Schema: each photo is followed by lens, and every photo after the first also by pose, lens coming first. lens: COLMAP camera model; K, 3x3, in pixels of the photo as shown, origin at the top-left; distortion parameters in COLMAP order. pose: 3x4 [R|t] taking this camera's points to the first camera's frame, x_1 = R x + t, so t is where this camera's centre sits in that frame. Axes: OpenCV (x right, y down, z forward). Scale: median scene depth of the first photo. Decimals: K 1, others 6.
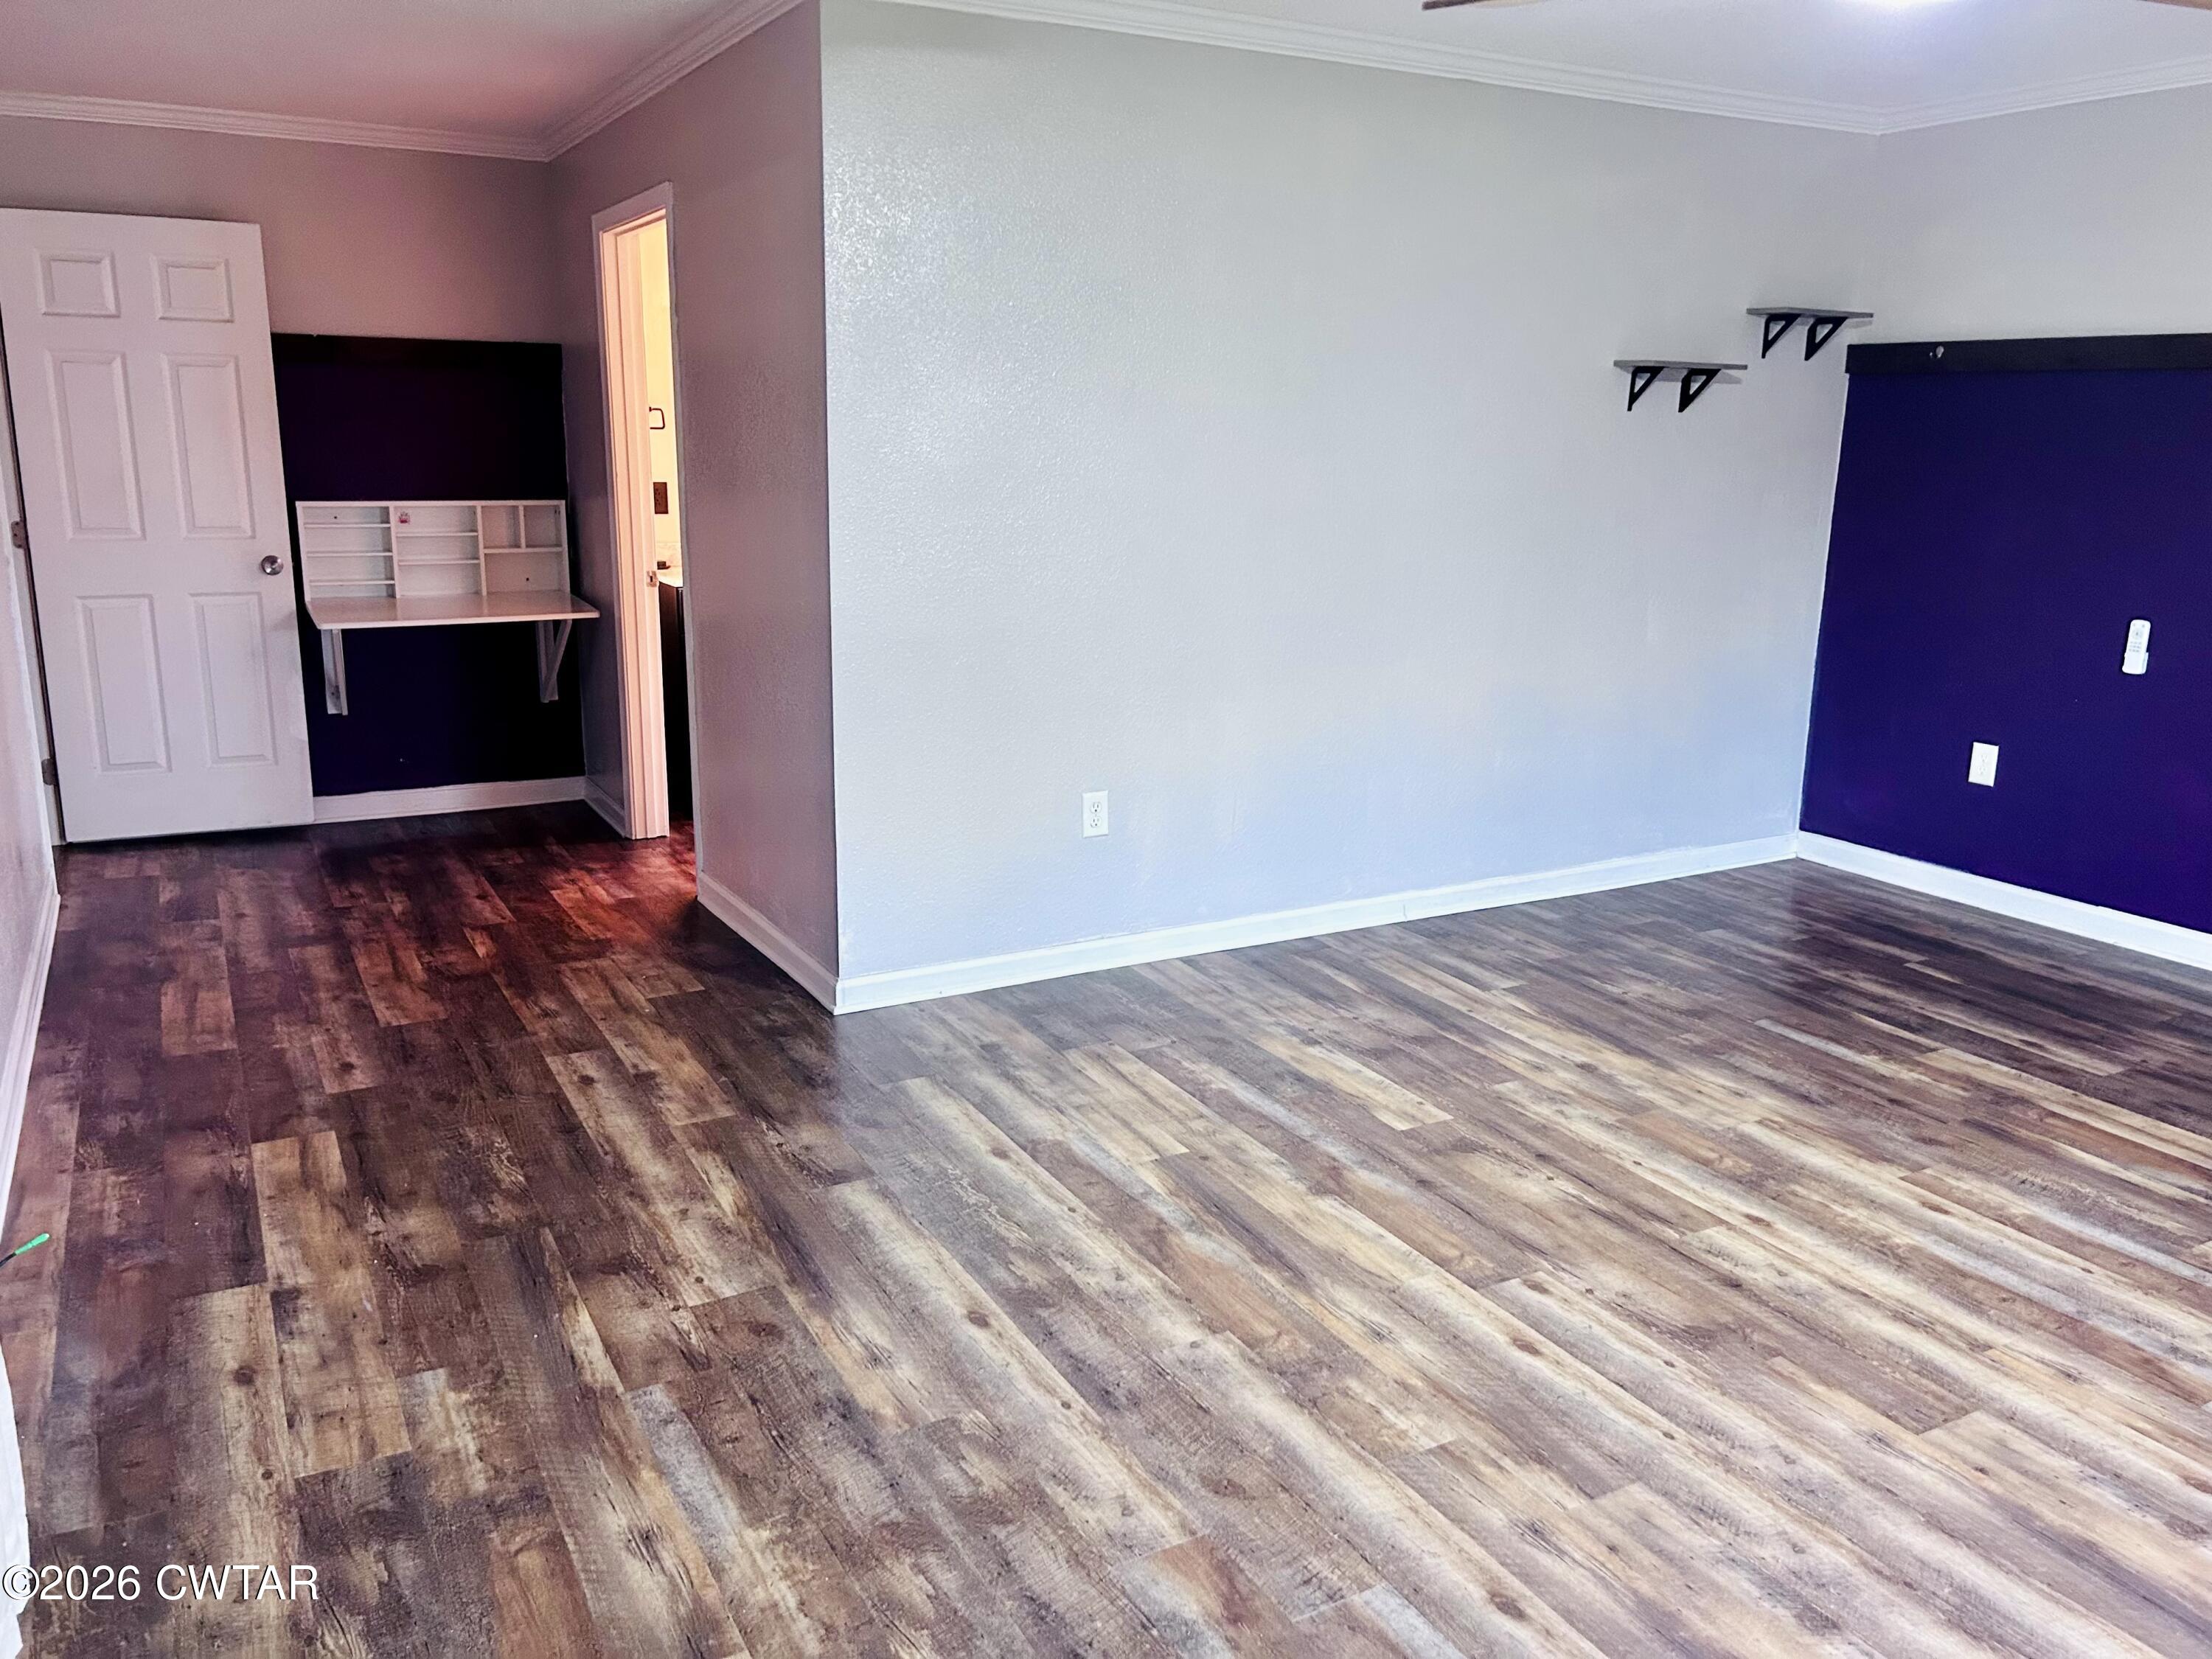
lens RADIAL K [[1667.3, 0, 1106.0], [0, 1667.3, 829.5], [0, 0, 1]] dist [0.009357, 0.002776]
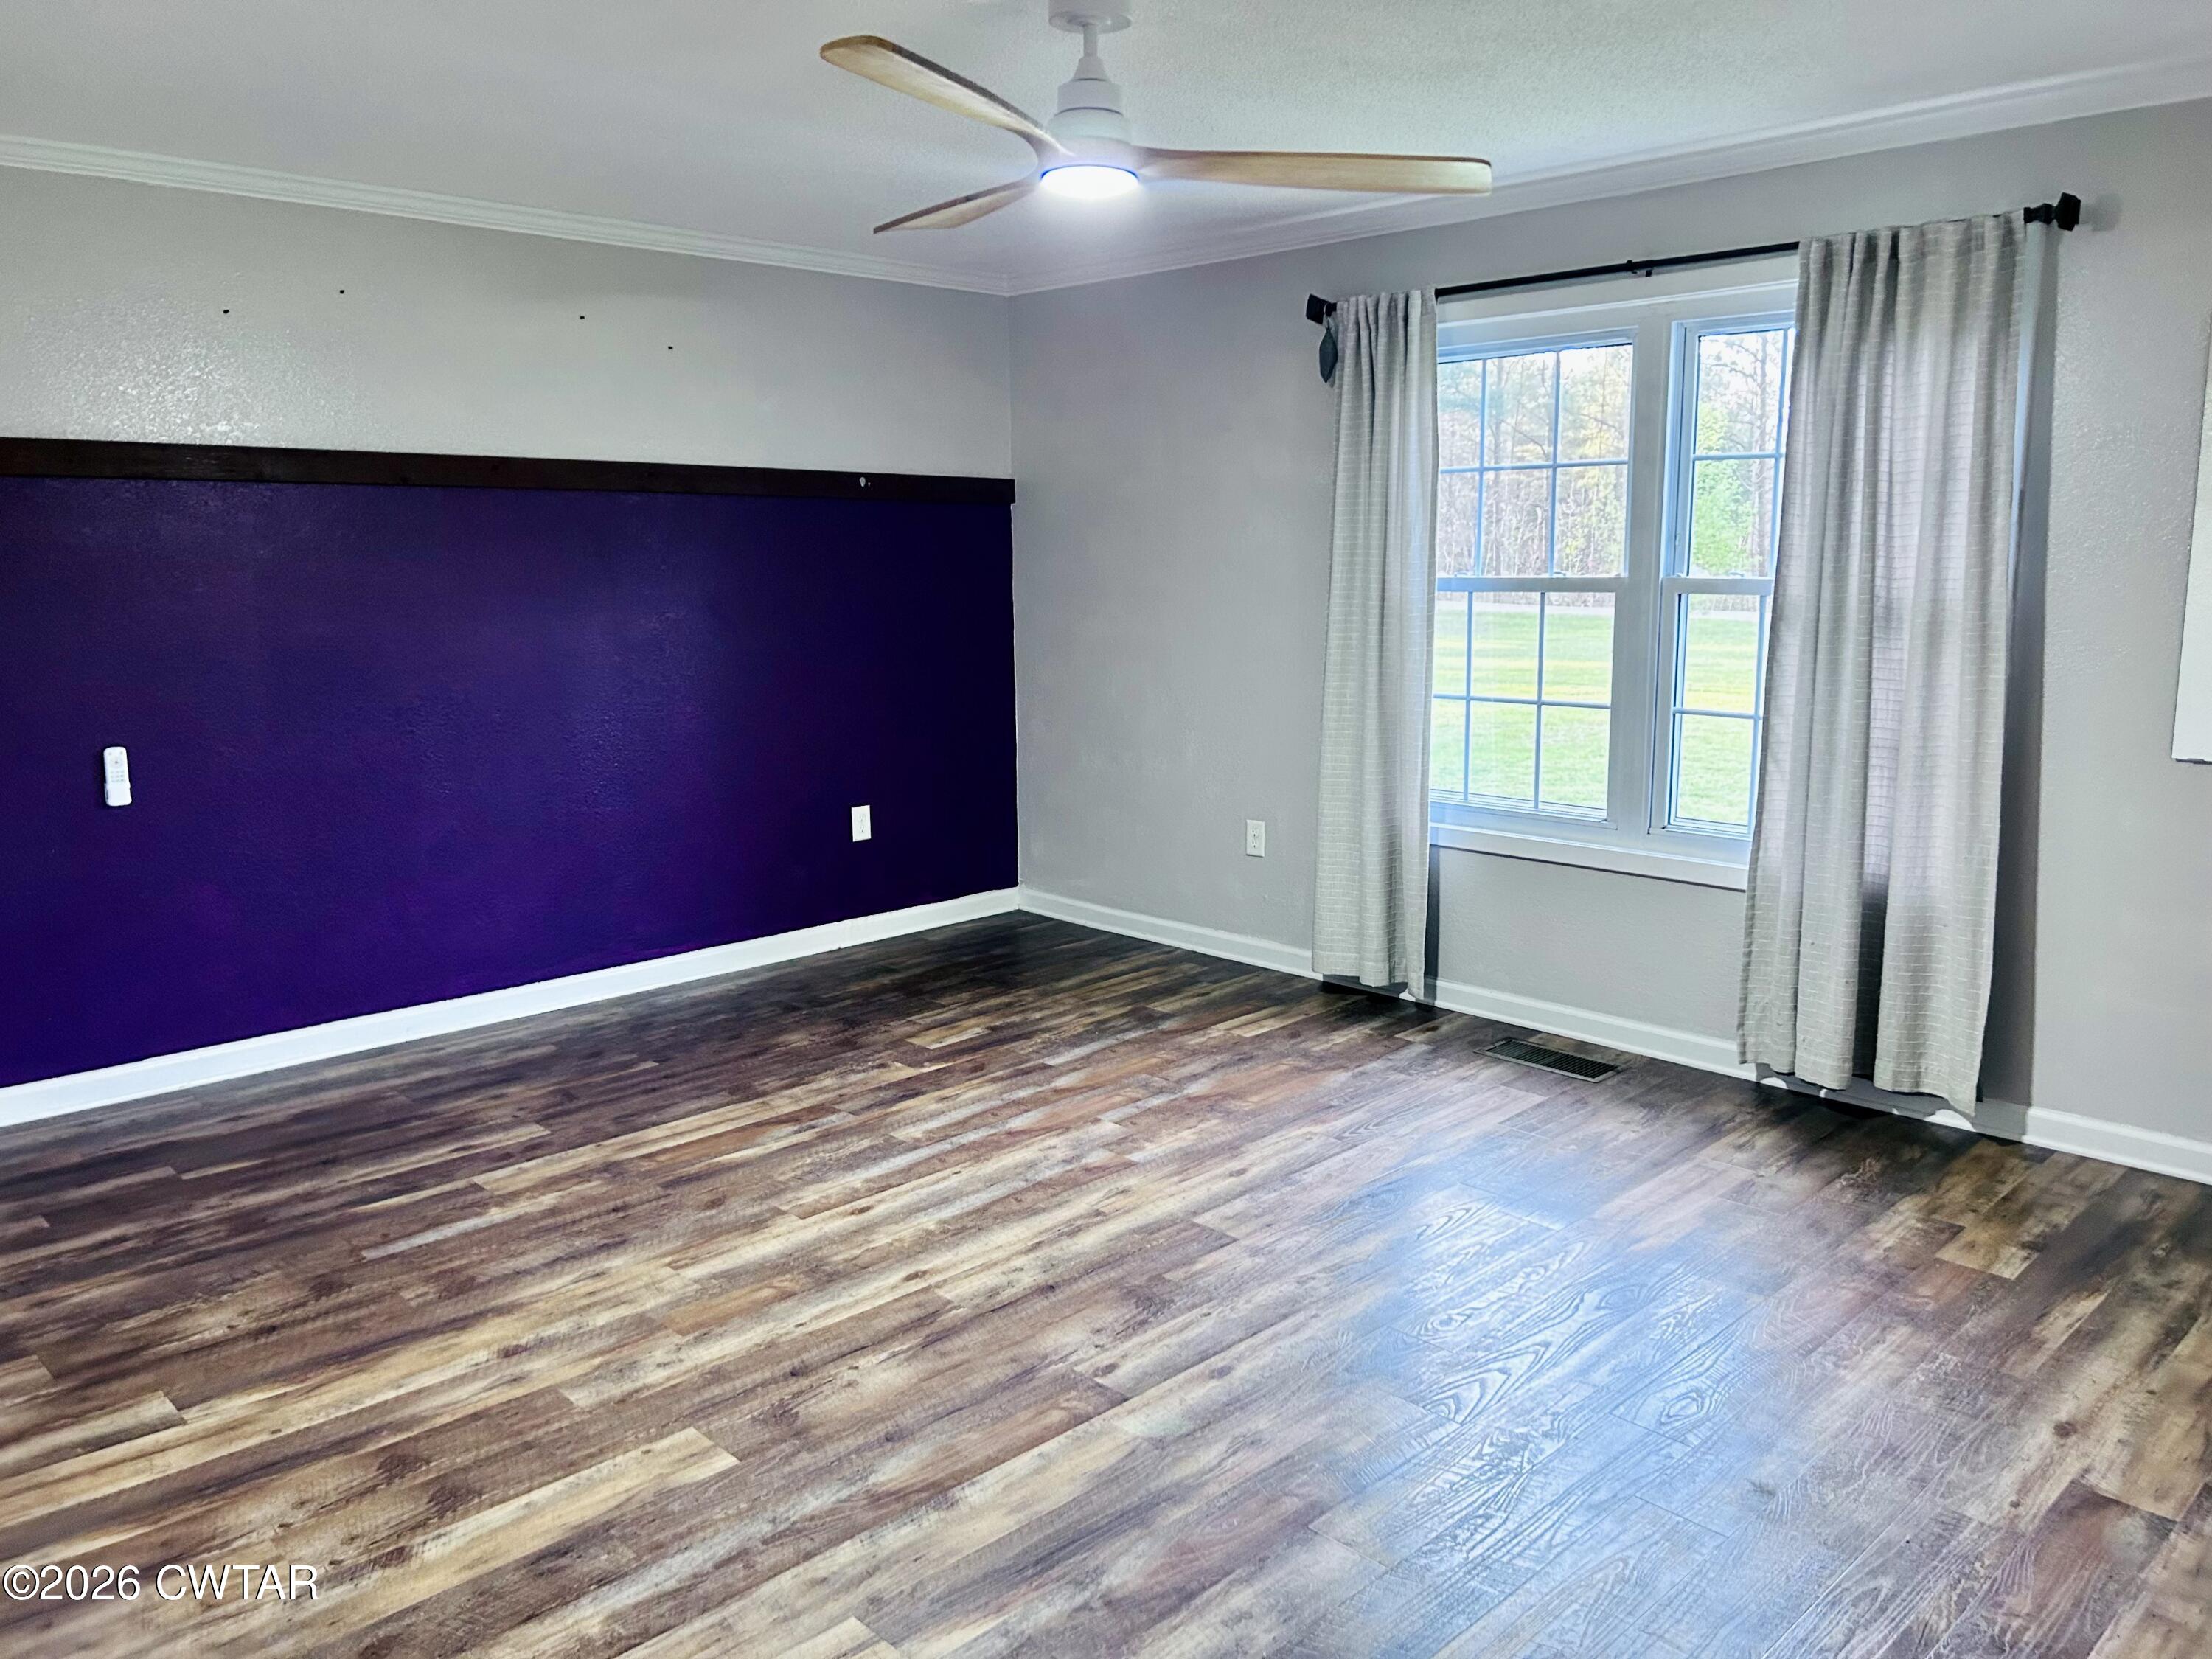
lens RADIAL K [[1706.5, 0, 1061.4], [0, 1706.5, 823.4], [0, 0, 1]] dist [0.000892, -0.004905]
pose [[-0.281805, -0.162178, 0.945666, -0.529125], [0.228194, 0.946001, 0.230236, -0.229486], [-0.931941, 0.280677, -0.229579, 0.922169]]
